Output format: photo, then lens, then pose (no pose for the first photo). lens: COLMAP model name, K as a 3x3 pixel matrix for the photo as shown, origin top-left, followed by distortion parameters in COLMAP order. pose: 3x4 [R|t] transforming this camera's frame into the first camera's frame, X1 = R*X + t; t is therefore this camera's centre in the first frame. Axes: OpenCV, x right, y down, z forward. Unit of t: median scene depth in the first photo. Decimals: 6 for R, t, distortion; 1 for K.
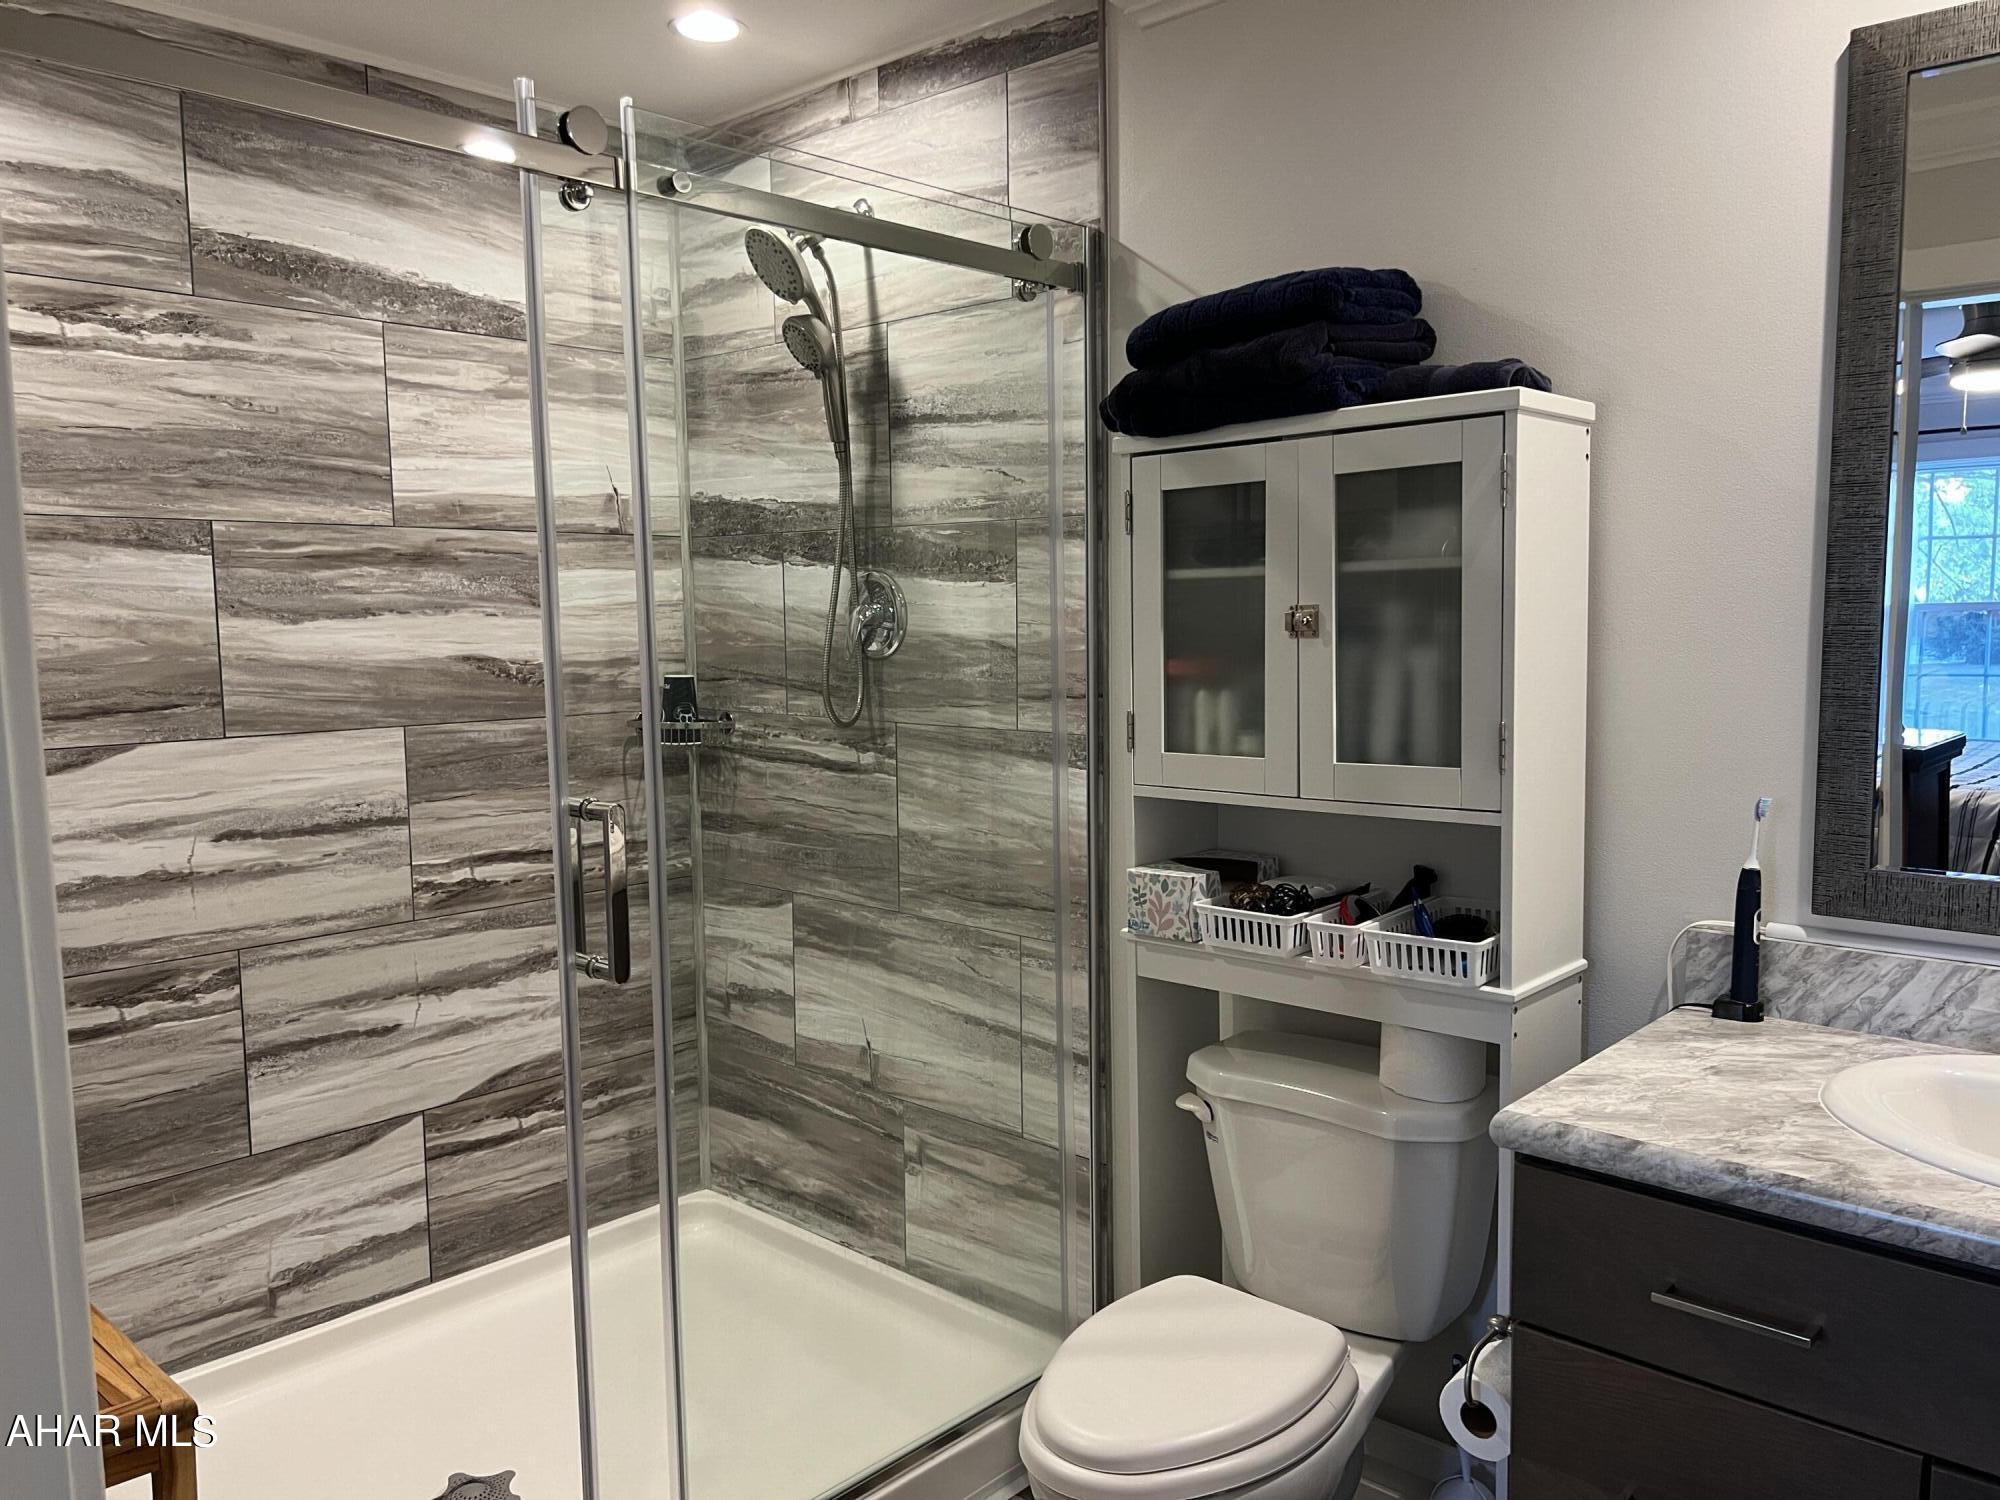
lens RADIAL K [[1508.7, 0, 980.4], [0, 1508.7, 752.8], [0, 0, 1]] dist [0.054368, -0.079692]
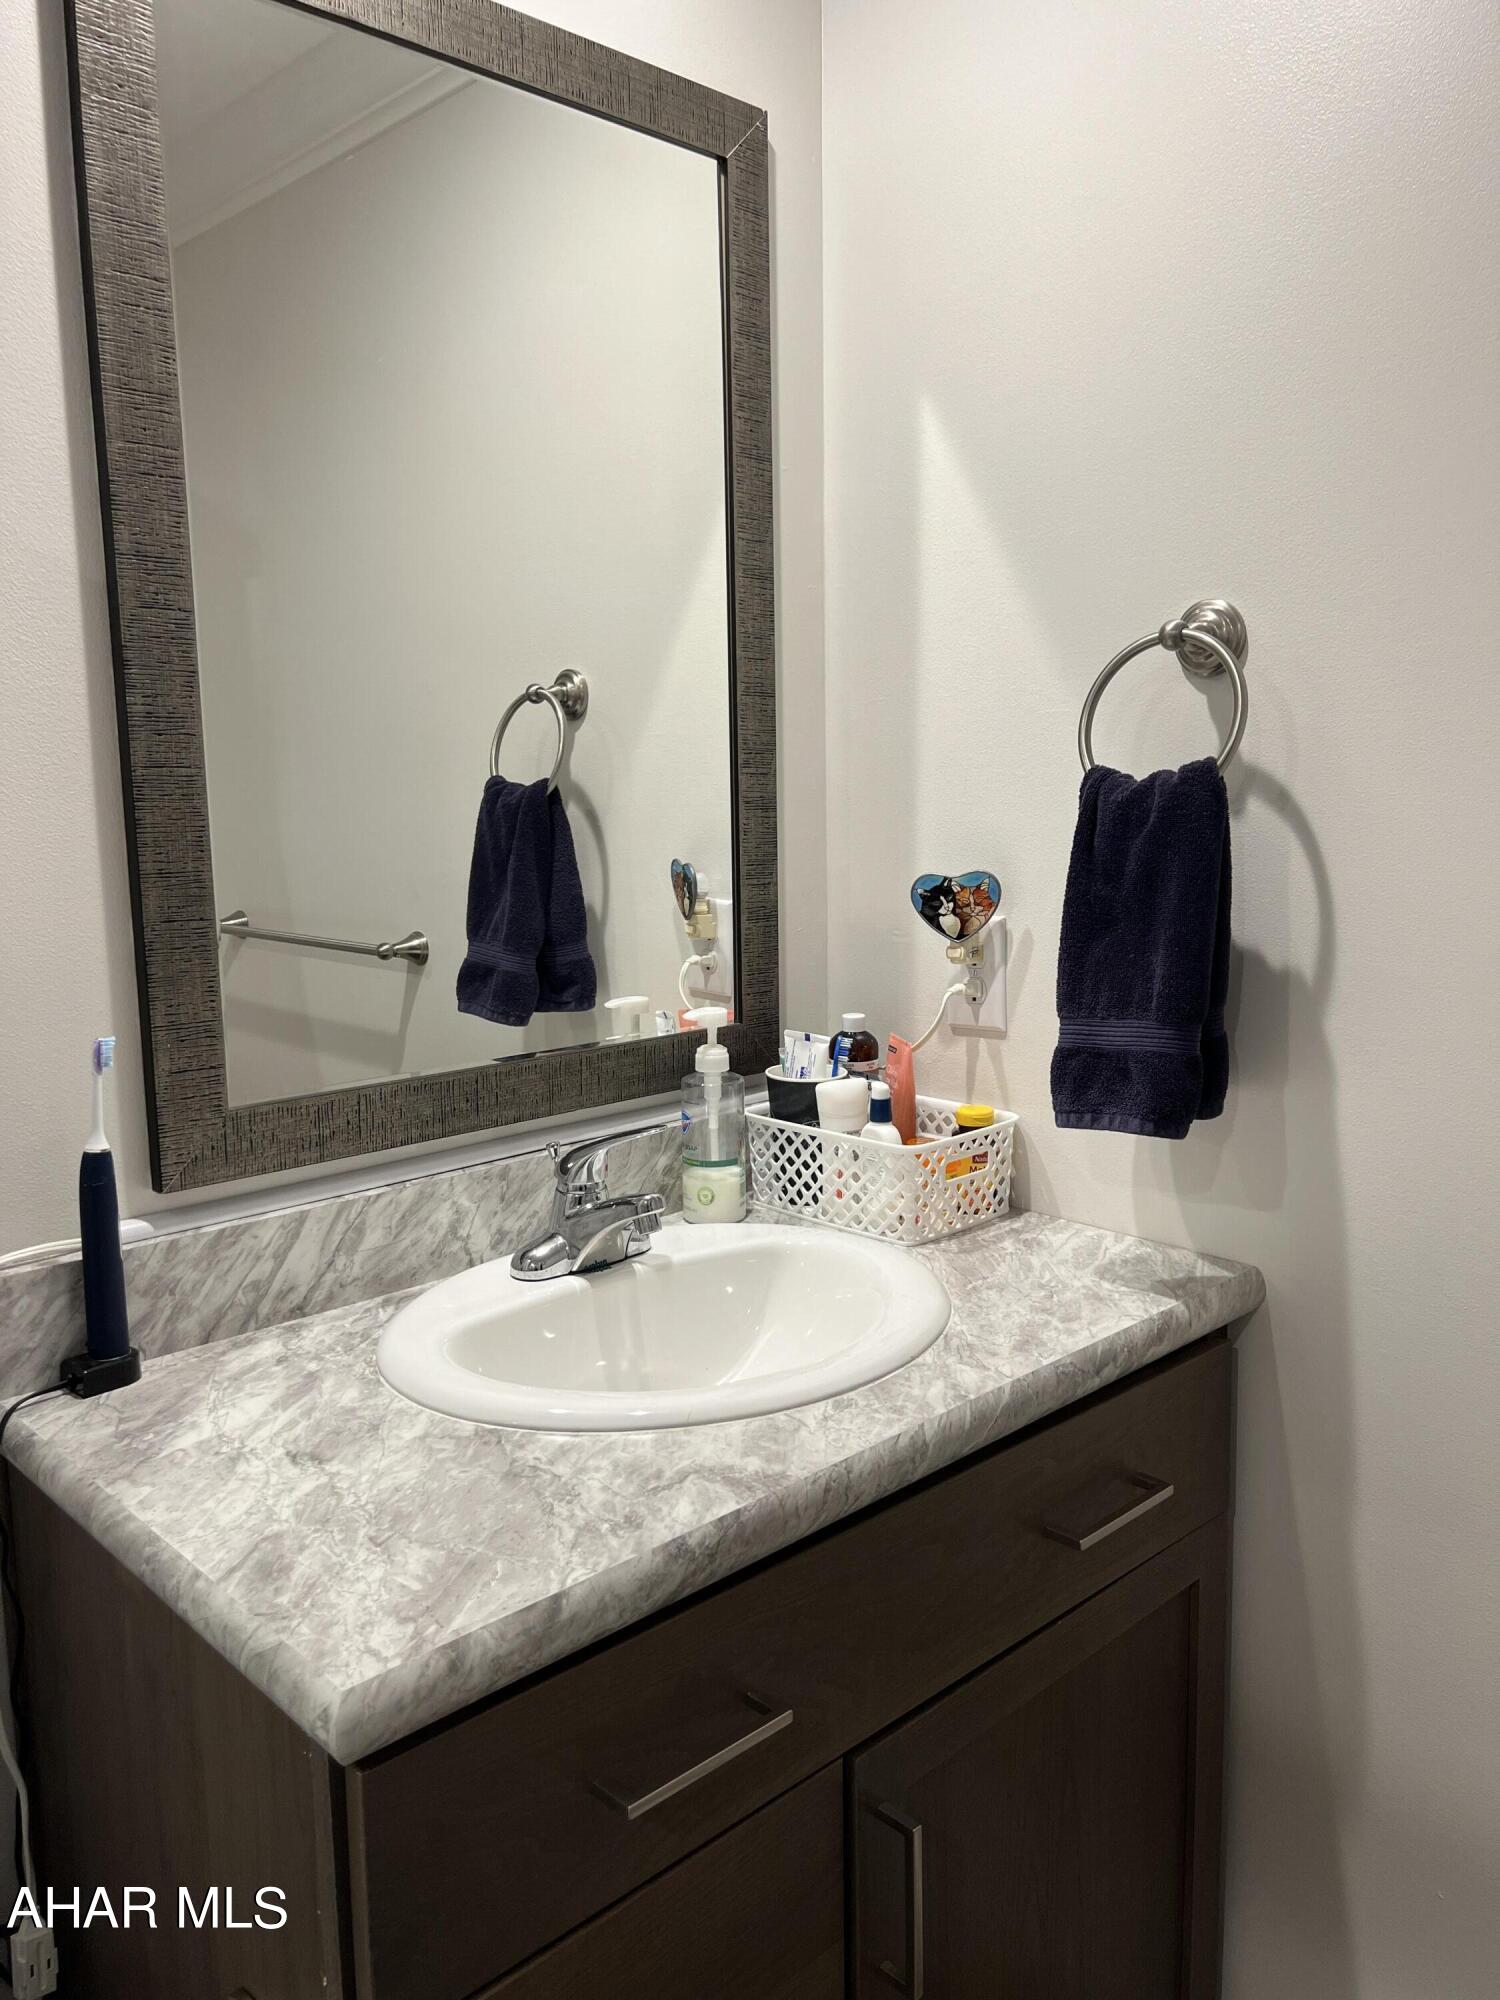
lens RADIAL K [[1508.7, 0, 750.0], [0, 1508.7, 1000.0], [0, 0, 1]] dist [0.054368, -0.079692]
pose [[0.041040, -0.127627, 0.990973, -0.110752], [0.107811, 0.986583, 0.122597, -0.036573], [-0.993324, 0.101806, 0.054249, 0.725487]]
